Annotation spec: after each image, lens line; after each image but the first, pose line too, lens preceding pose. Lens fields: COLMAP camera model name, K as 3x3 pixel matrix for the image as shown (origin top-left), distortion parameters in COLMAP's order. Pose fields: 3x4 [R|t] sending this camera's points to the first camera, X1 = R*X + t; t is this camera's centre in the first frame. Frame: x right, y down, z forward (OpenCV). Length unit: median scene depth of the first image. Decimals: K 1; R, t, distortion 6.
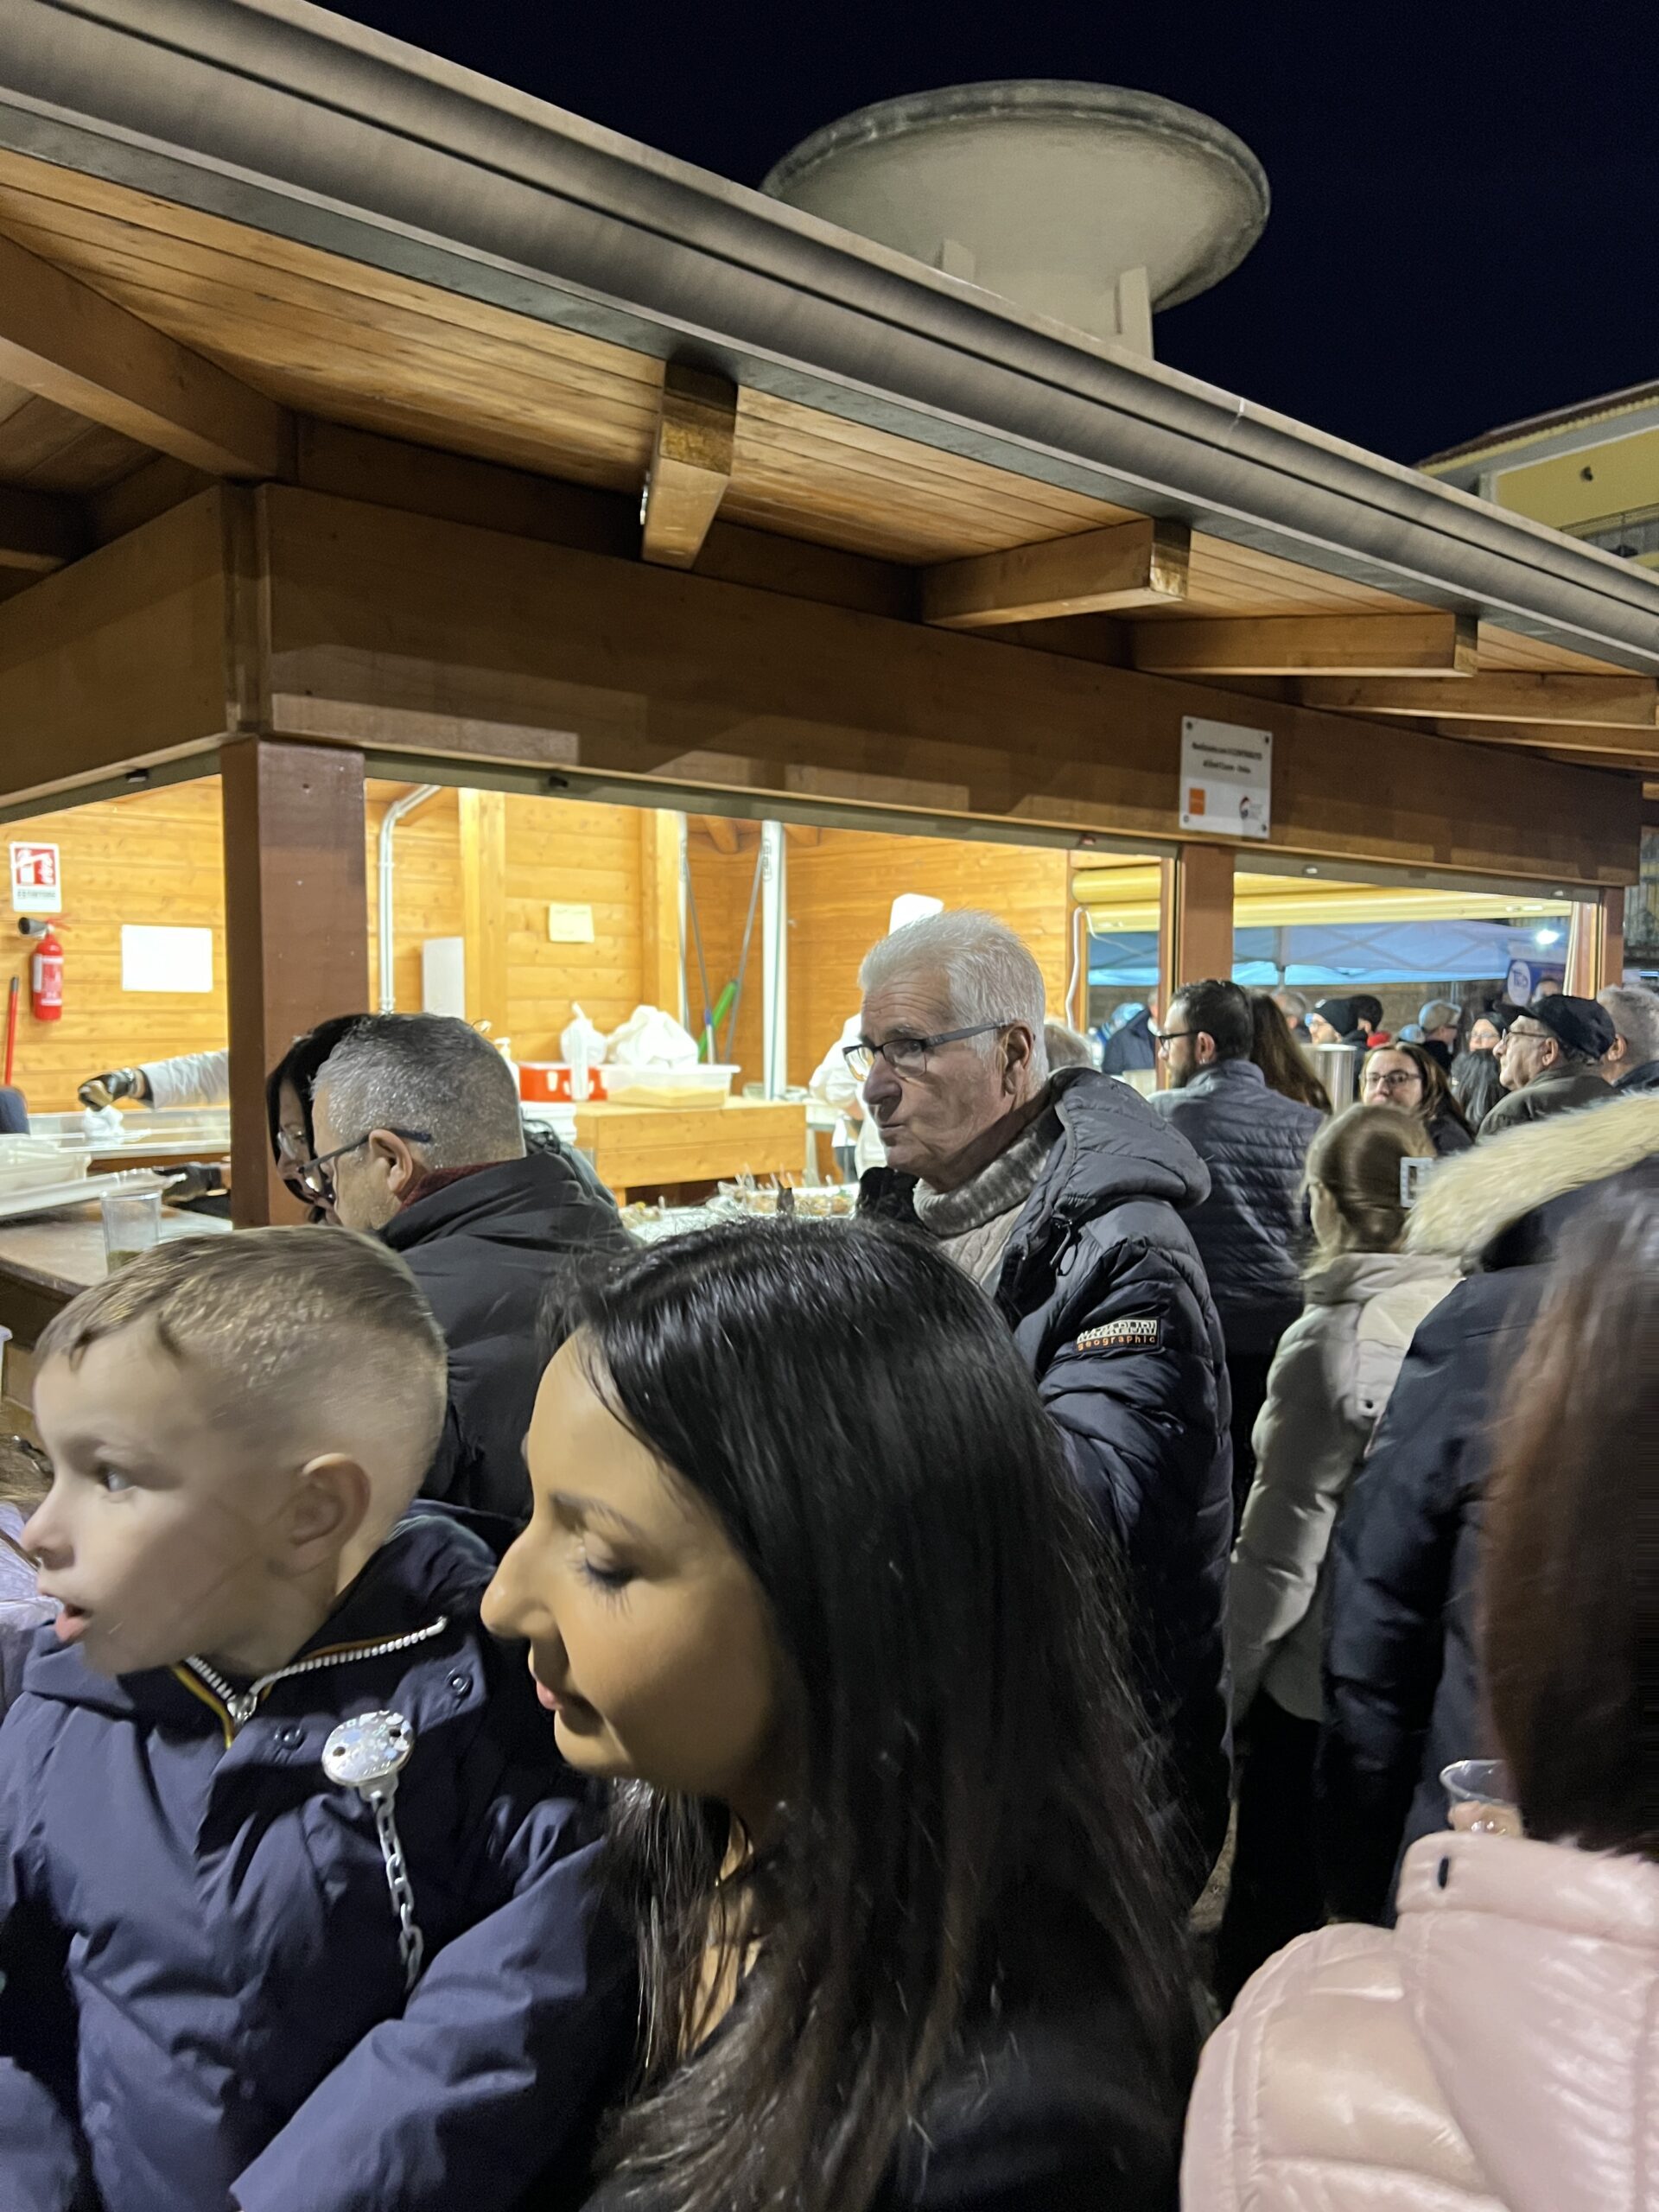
lens RADIAL K [[1677.1, 0, 832.9], [0, 1677.1, 1108.9], [0, 0, 1]] dist [0.057189, -0.058441]
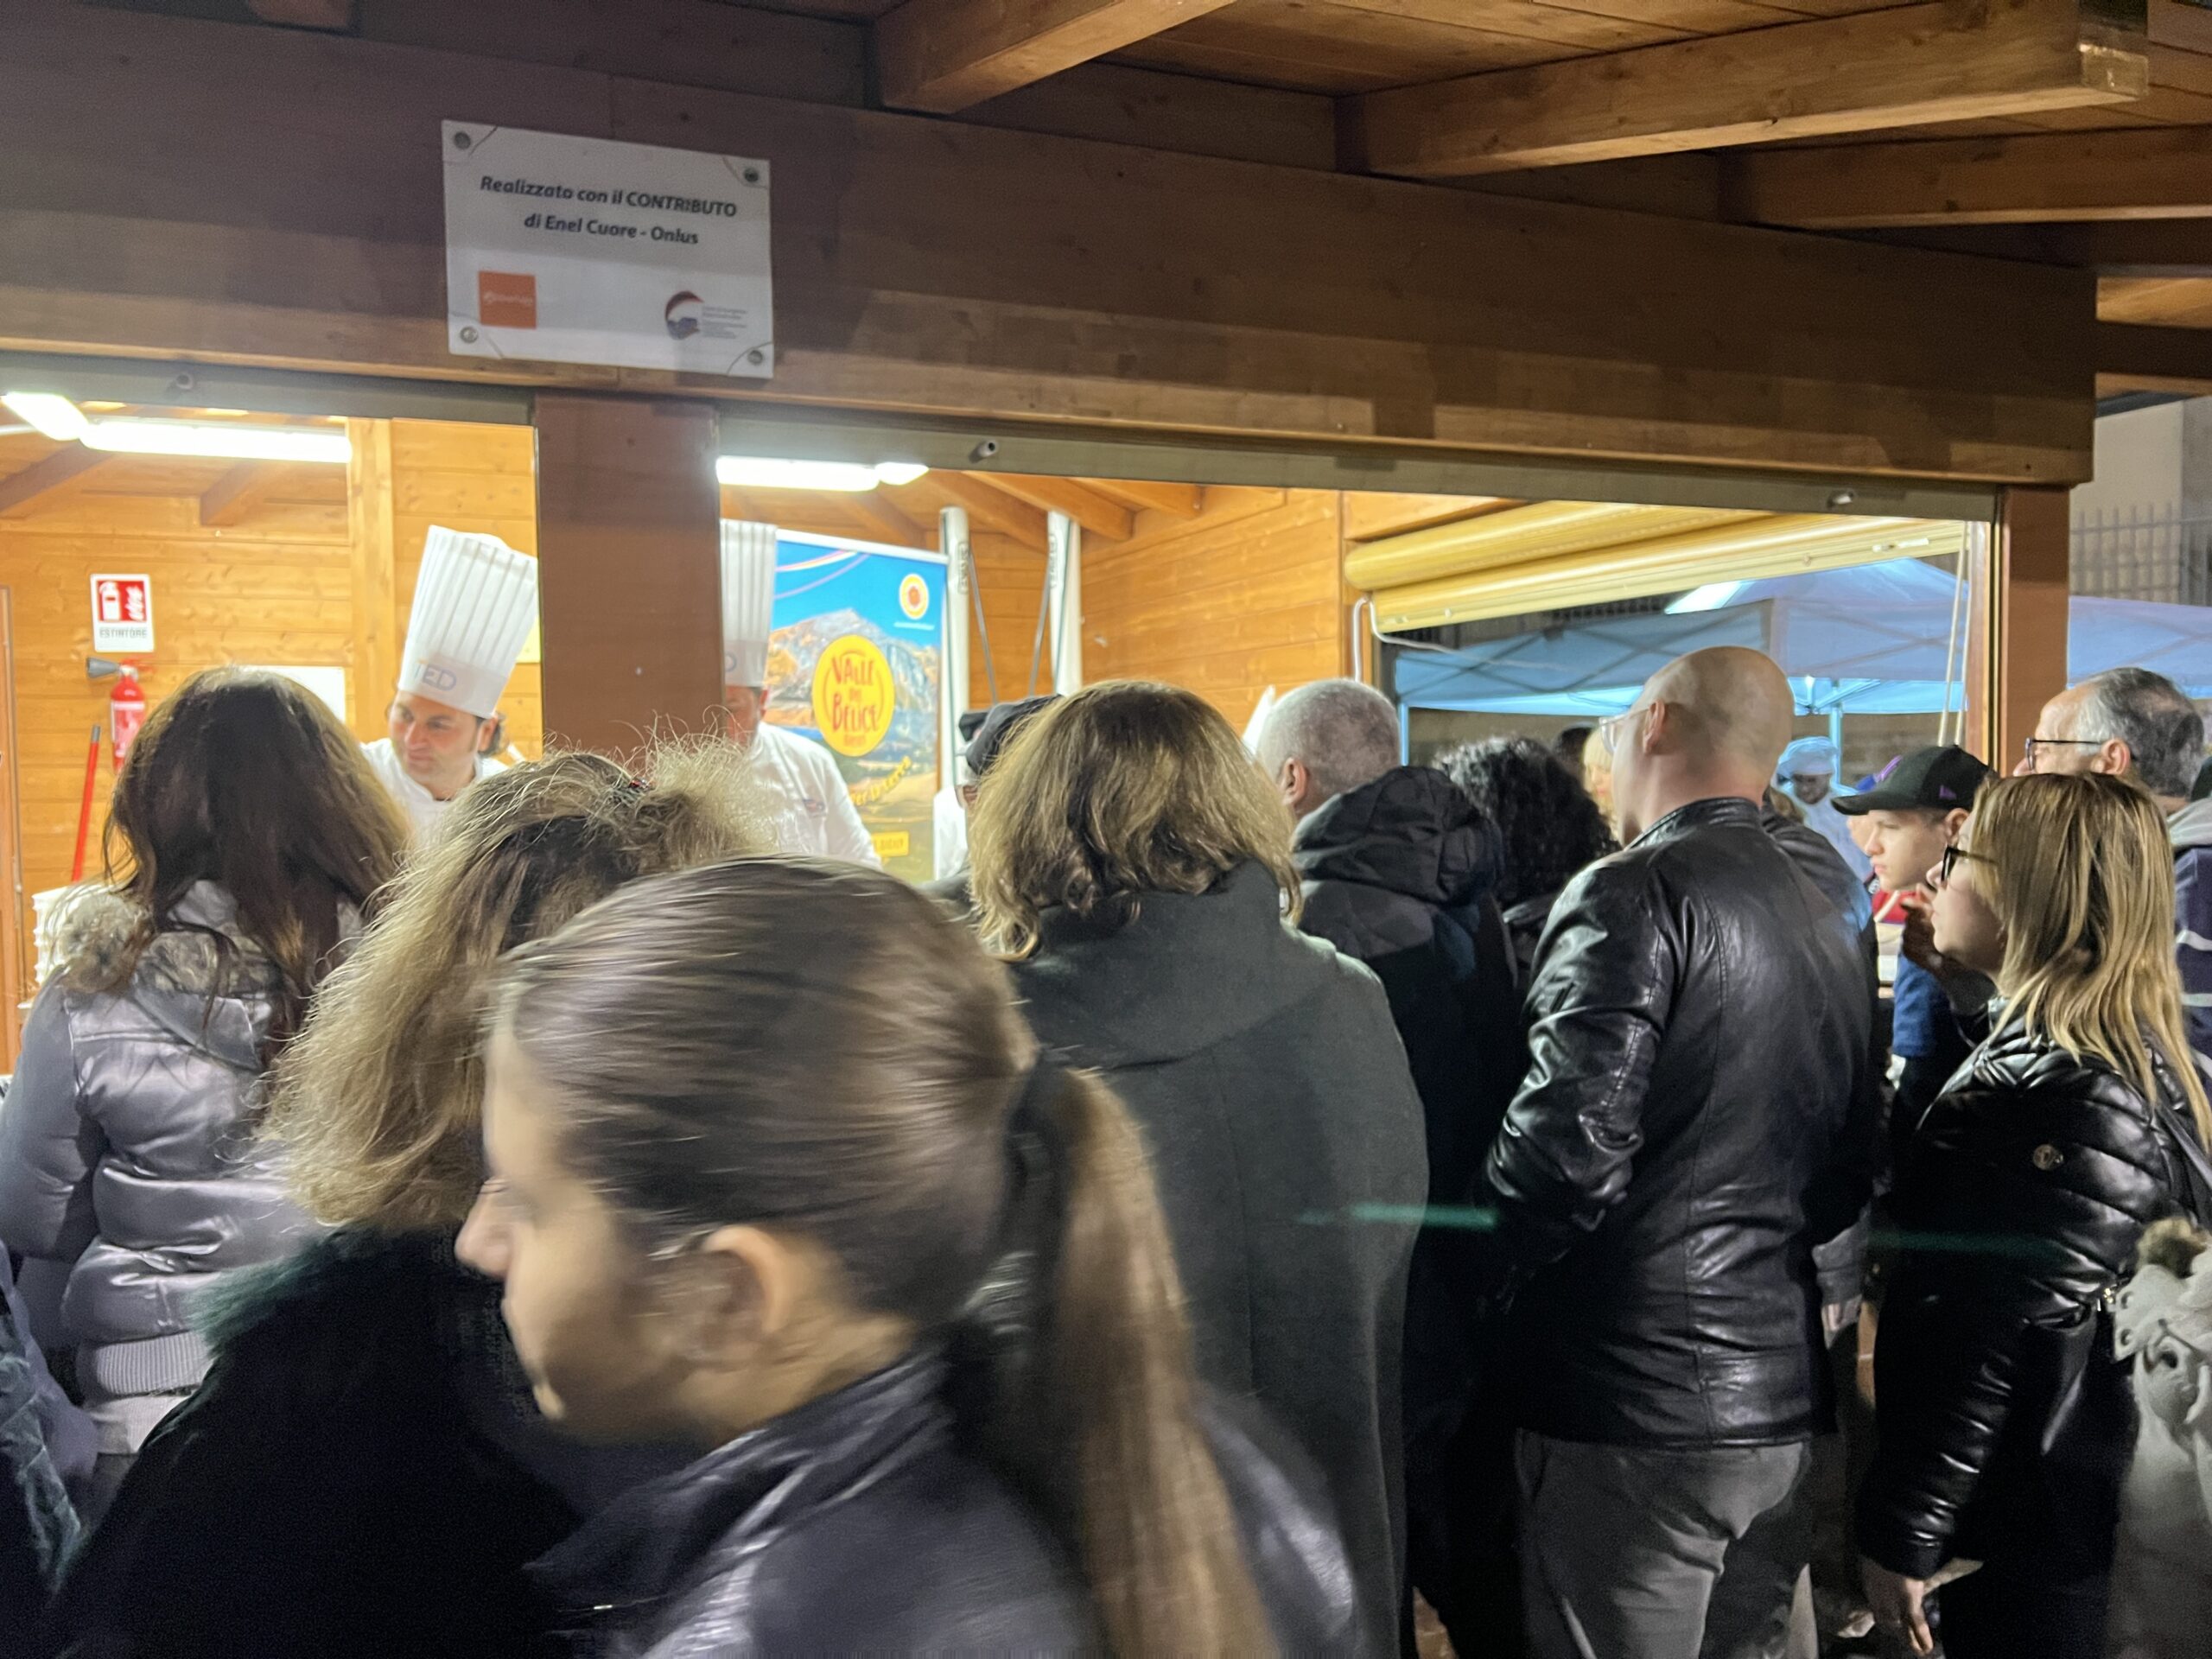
lens RADIAL K [[1677.1, 0, 1107.6], [0, 1677.1, 824.7], [0, 0, 1]] dist [0.057189, -0.058441]
pose [[0.931594, 0.002758, -0.363491, 0.391809], [-0.011108, 0.999720, -0.020883, -0.016103], [0.363332, 0.023492, 0.931364, 0.431956]]
